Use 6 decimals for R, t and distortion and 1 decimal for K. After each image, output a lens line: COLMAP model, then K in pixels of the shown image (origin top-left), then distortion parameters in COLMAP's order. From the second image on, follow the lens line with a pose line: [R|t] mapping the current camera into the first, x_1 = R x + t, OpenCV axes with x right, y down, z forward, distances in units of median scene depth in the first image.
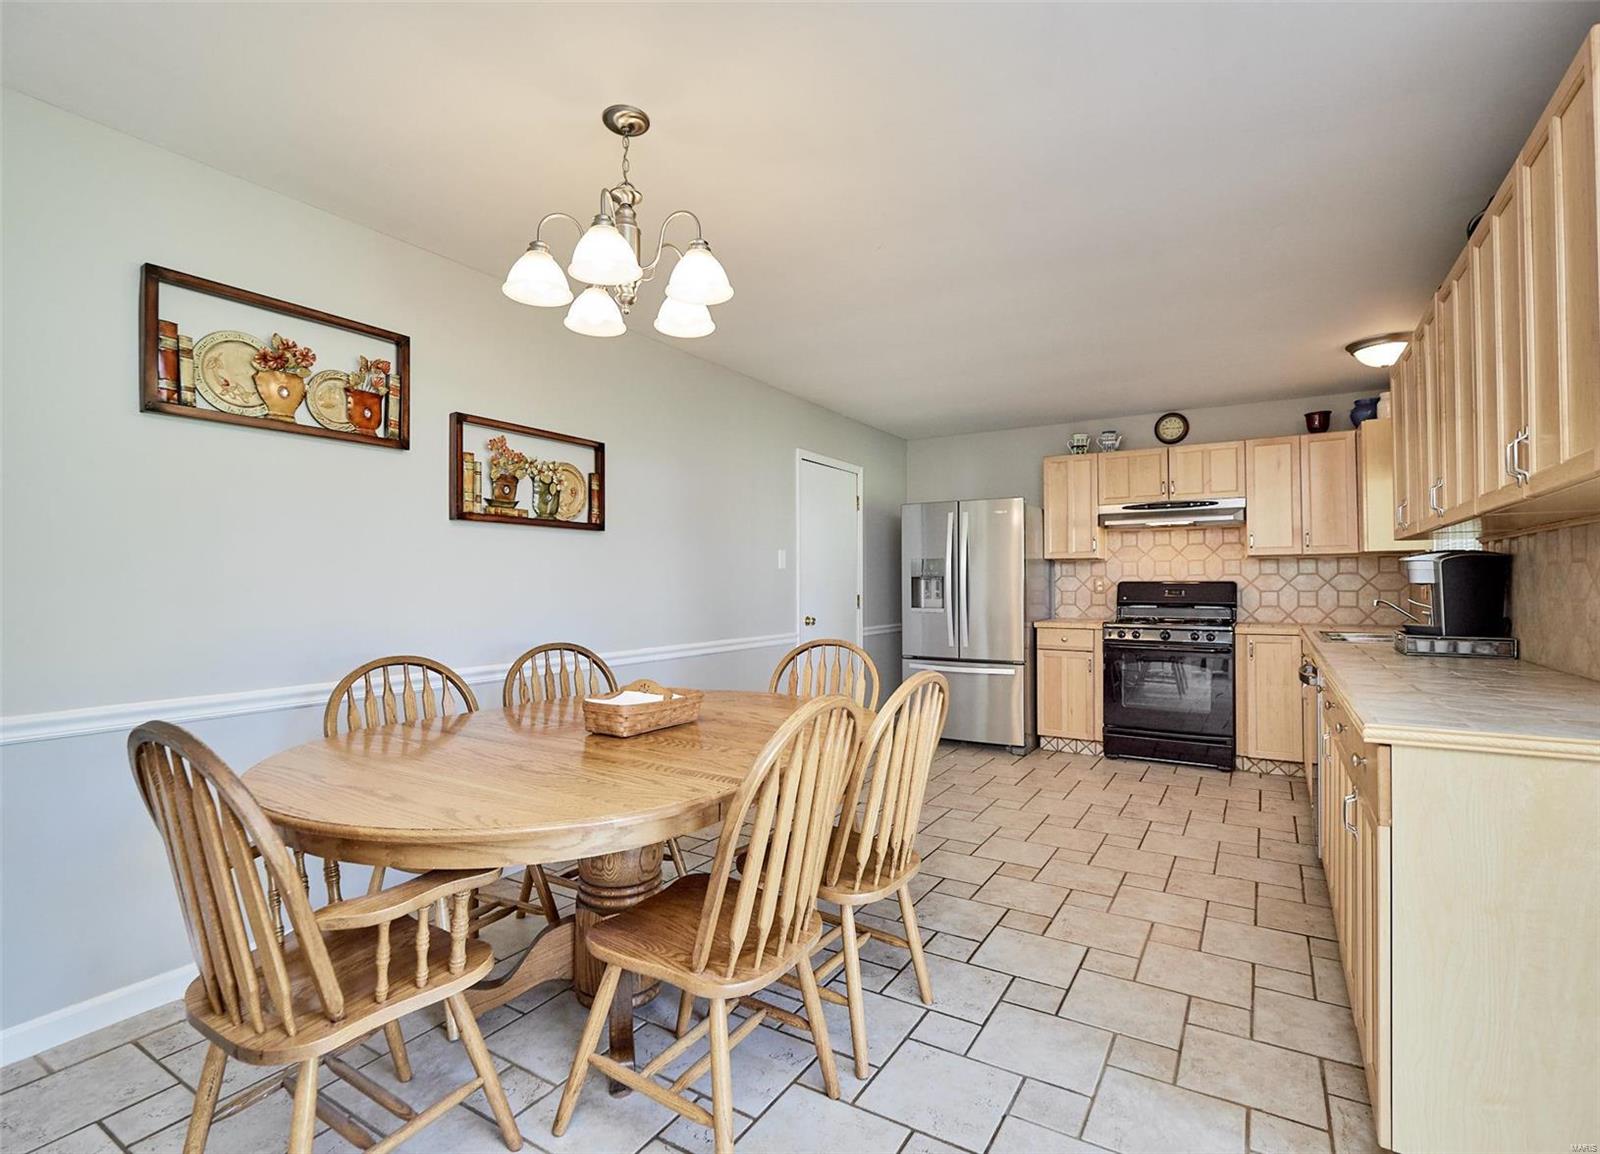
lens RADIAL K [[784.6, 0, 789.6], [0, 784.6, 576.1], [0, 0, 1]] dist [0.003392, -0.008126]
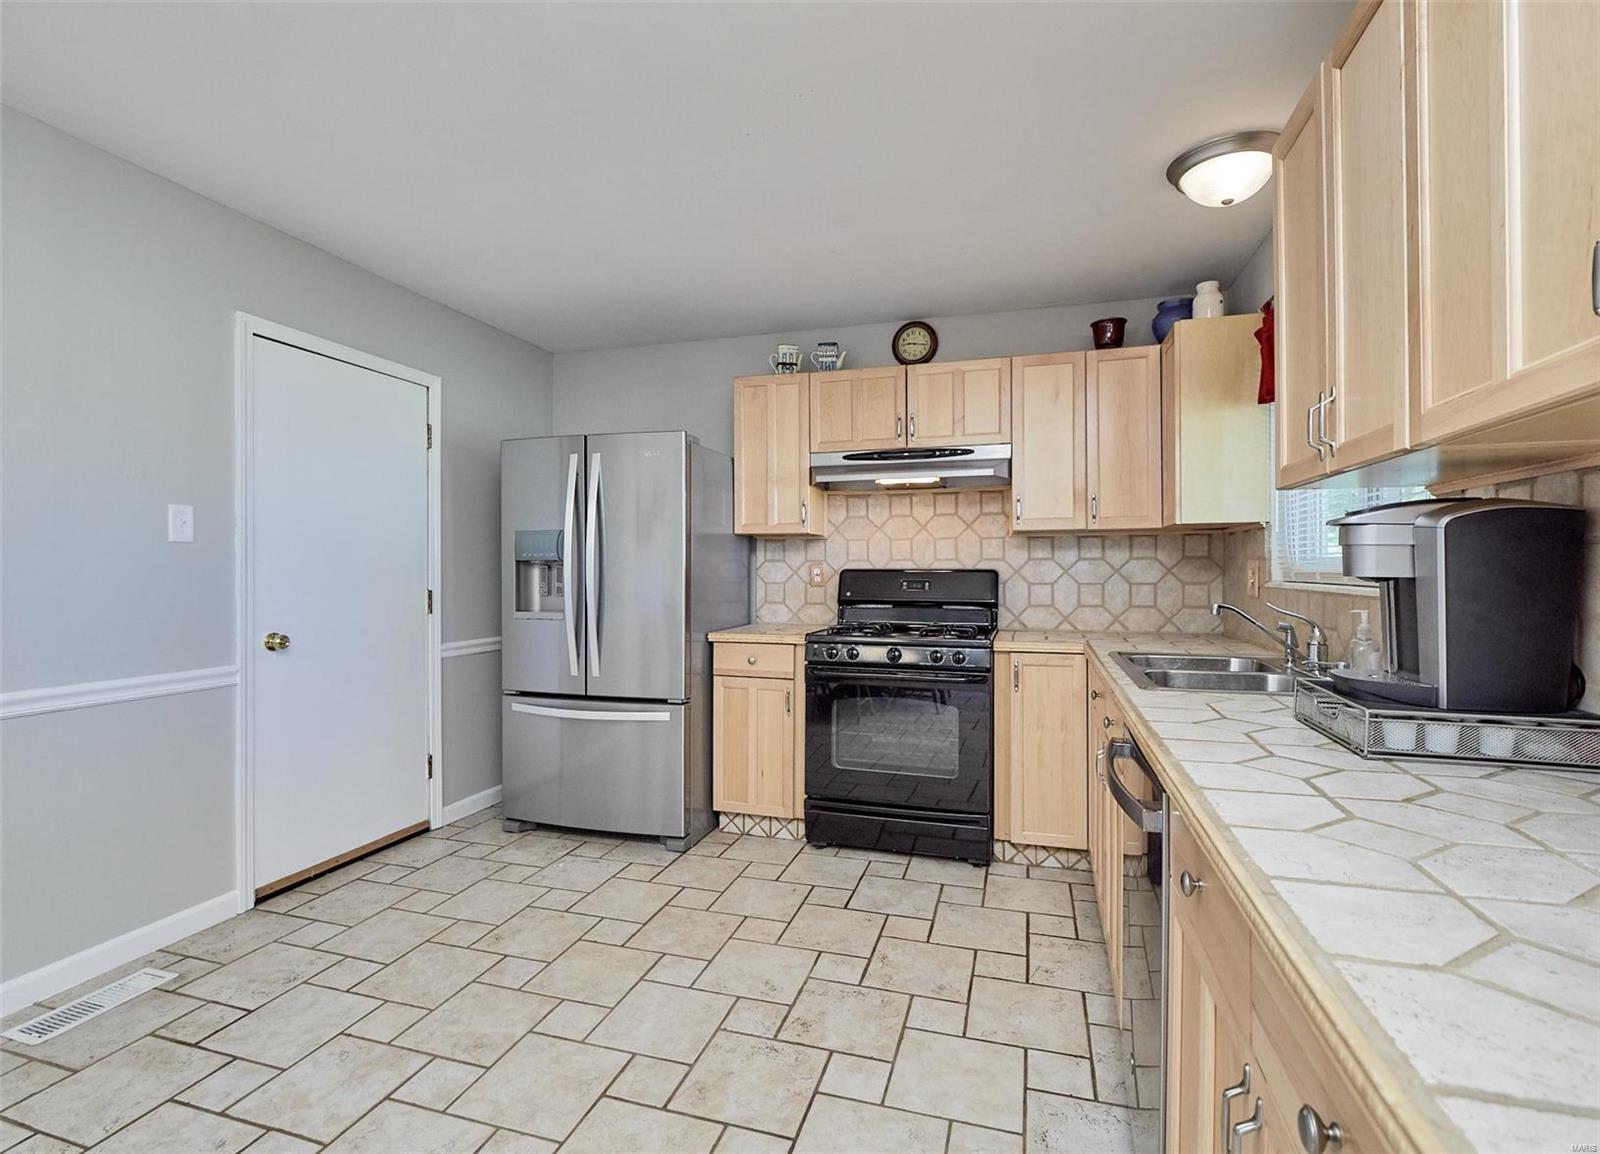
lens RADIAL K [[784.6, 0, 796.9], [0, 784.6, 574.9], [0, 0, 1]] dist [0.003392, -0.008126]
pose [[0.967942, 0.000672, 0.251175, 0.229273], [-0.004703, 0.999870, 0.015451, 0.001786], [-0.251131, -0.016137, 0.967818, 0.385109]]
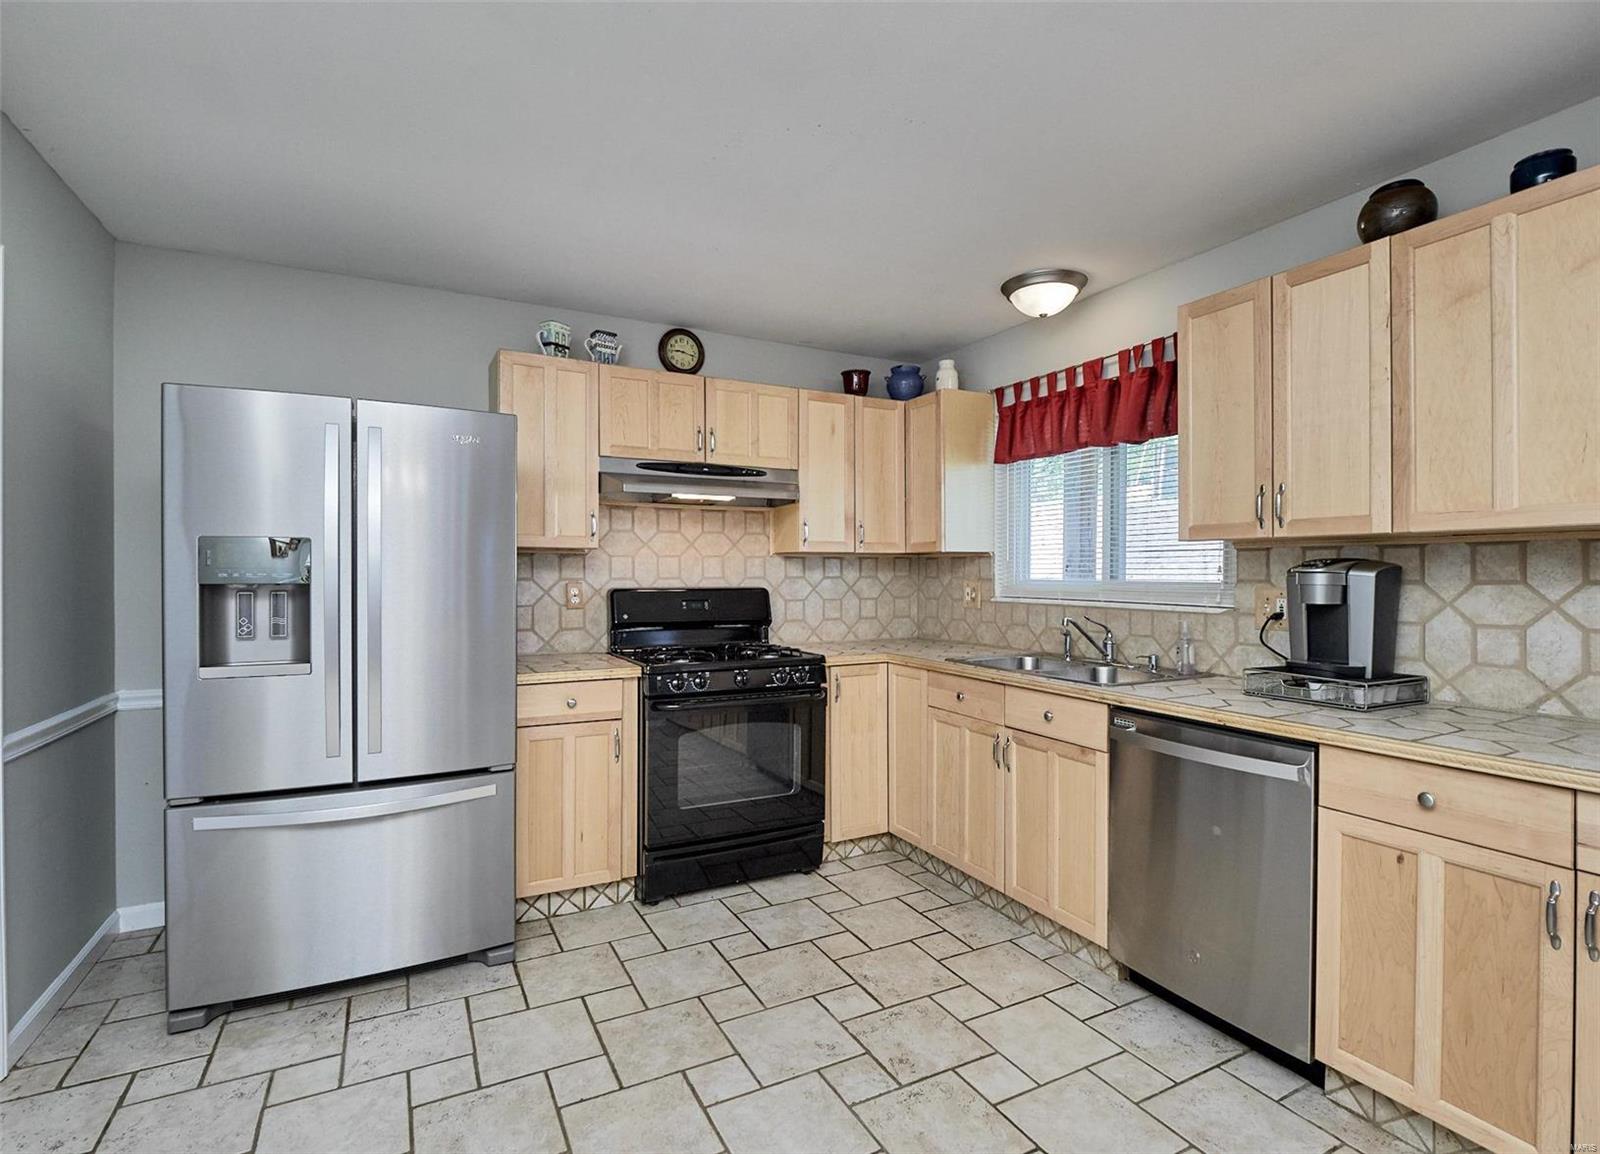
lens RADIAL K [[784.6, 0, 835.6], [0, 784.6, 579.3], [0, 0, 1]] dist [0.003392, -0.008126]
pose [[0.494433, -0.003336, 0.869209, -0.016822], [-0.011224, 0.999885, 0.010222, -0.008927], [-0.869143, -0.014810, 0.494339, 0.597614]]
